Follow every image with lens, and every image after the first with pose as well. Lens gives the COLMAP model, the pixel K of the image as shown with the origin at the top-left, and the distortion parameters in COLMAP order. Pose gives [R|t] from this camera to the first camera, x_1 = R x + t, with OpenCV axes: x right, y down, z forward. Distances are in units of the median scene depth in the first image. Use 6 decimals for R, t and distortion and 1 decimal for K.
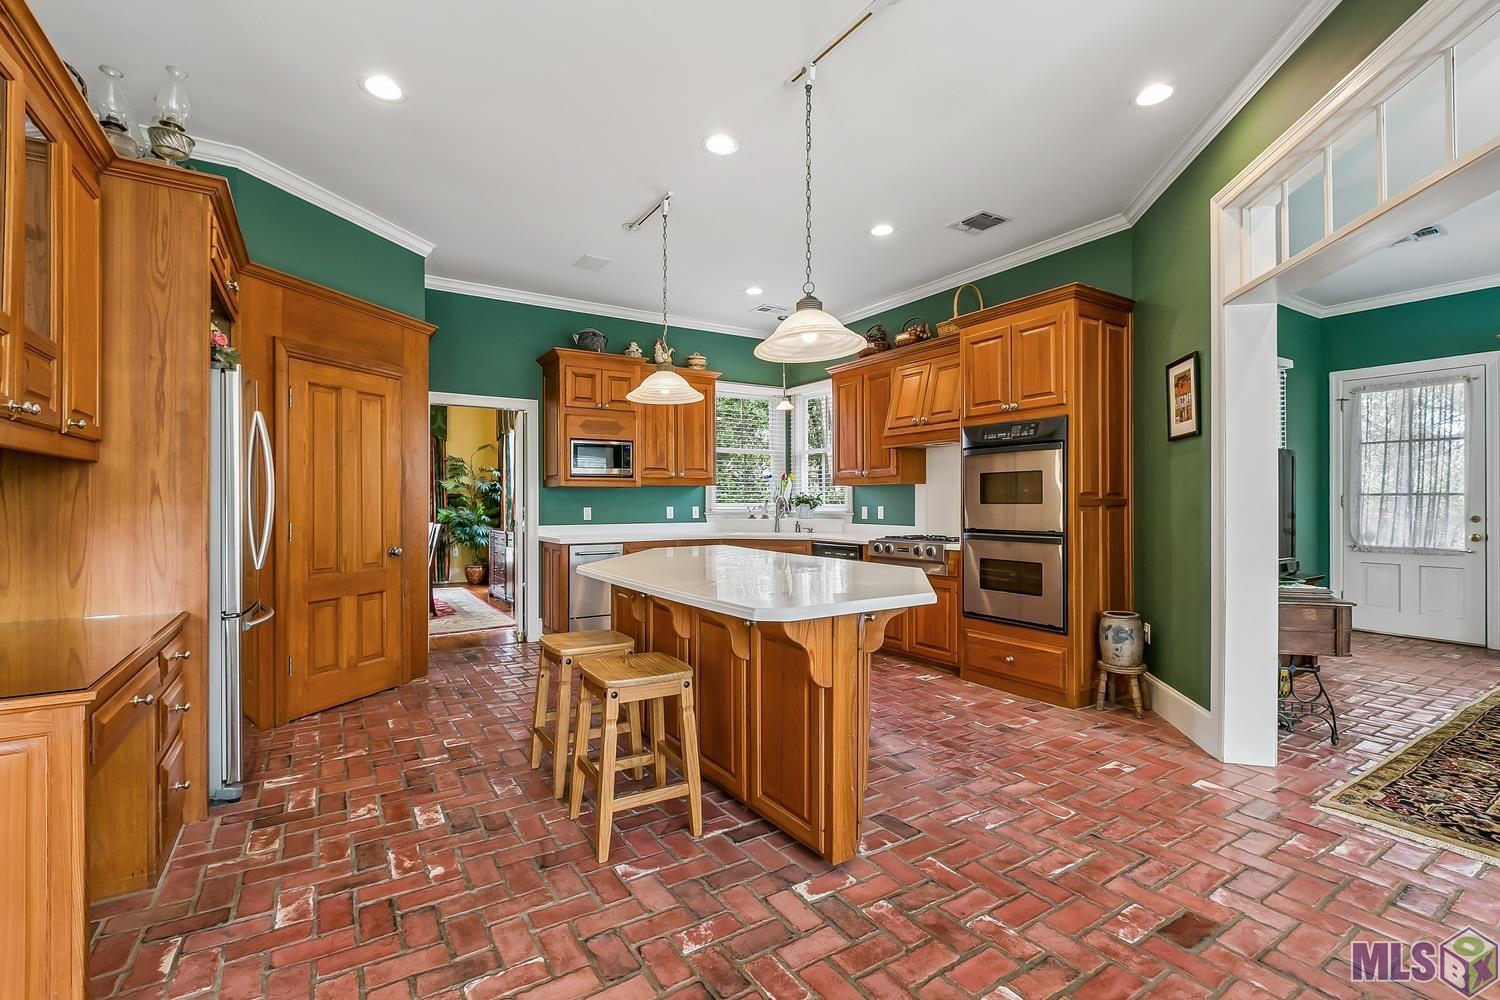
lens RADIAL K [[672.8, 0, 745.2], [0, 672.8, 501.7], [0, 0, 1]] dist [-0.003194, 0.000538]
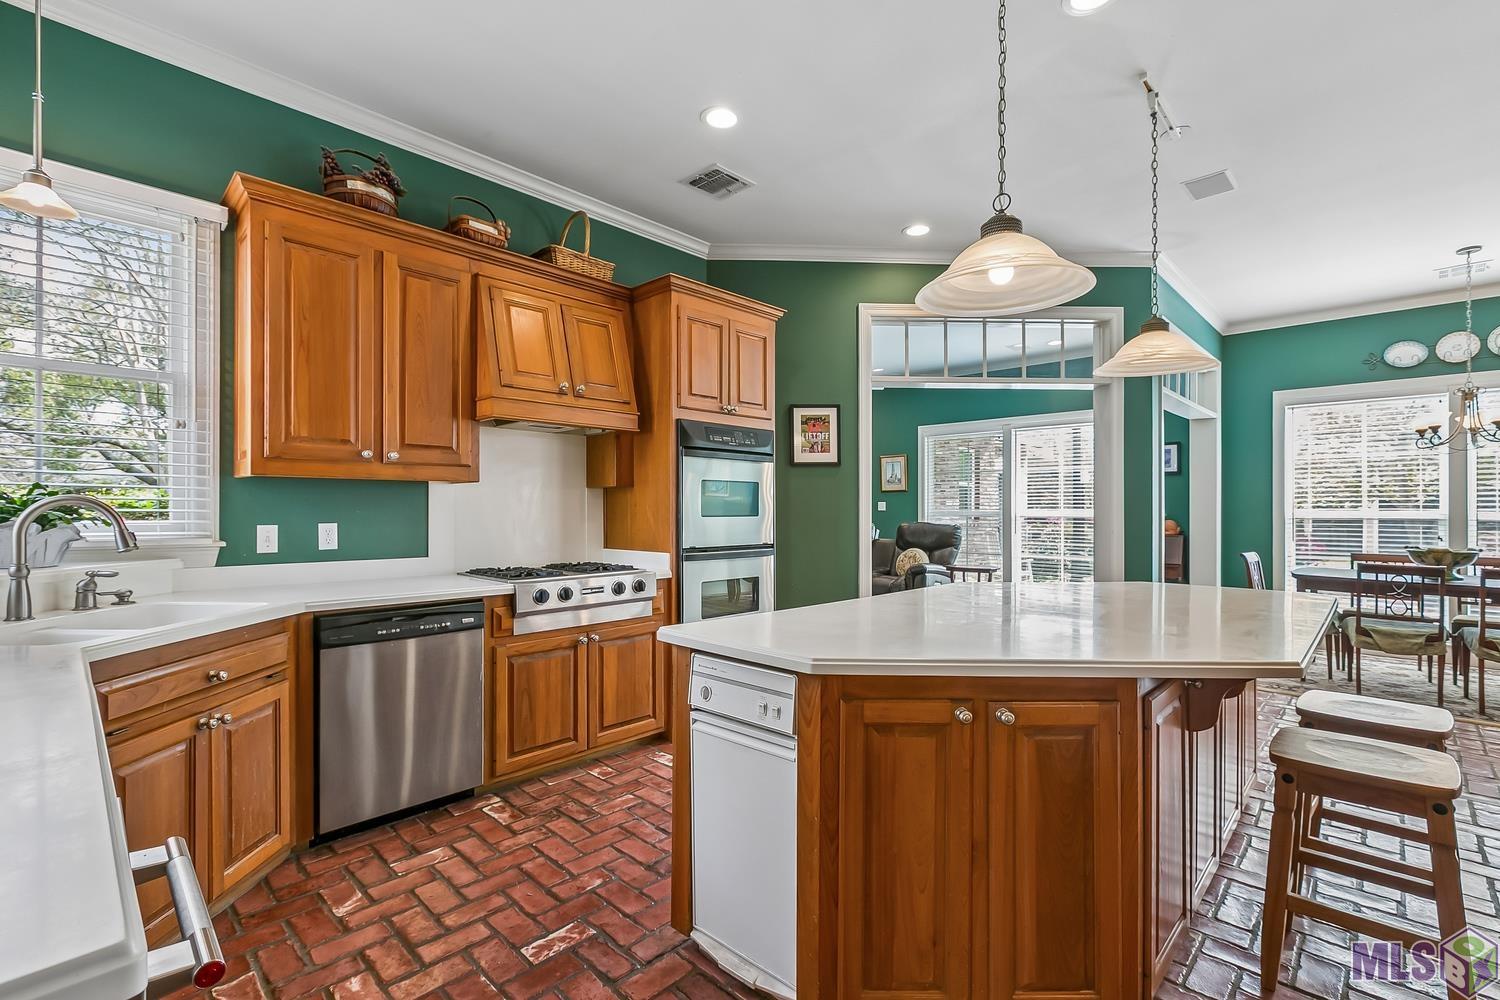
lens RADIAL K [[672.8, 0, 757.6], [0, 672.8, 507.6], [0, 0, 1]] dist [-0.003194, 0.000538]
pose [[-0.234400, 0.003991, 0.972132, -0.344994], [-0.002995, 0.999984, -0.004827, -0.003235], [-0.972136, -0.004043, -0.234385, 0.826801]]
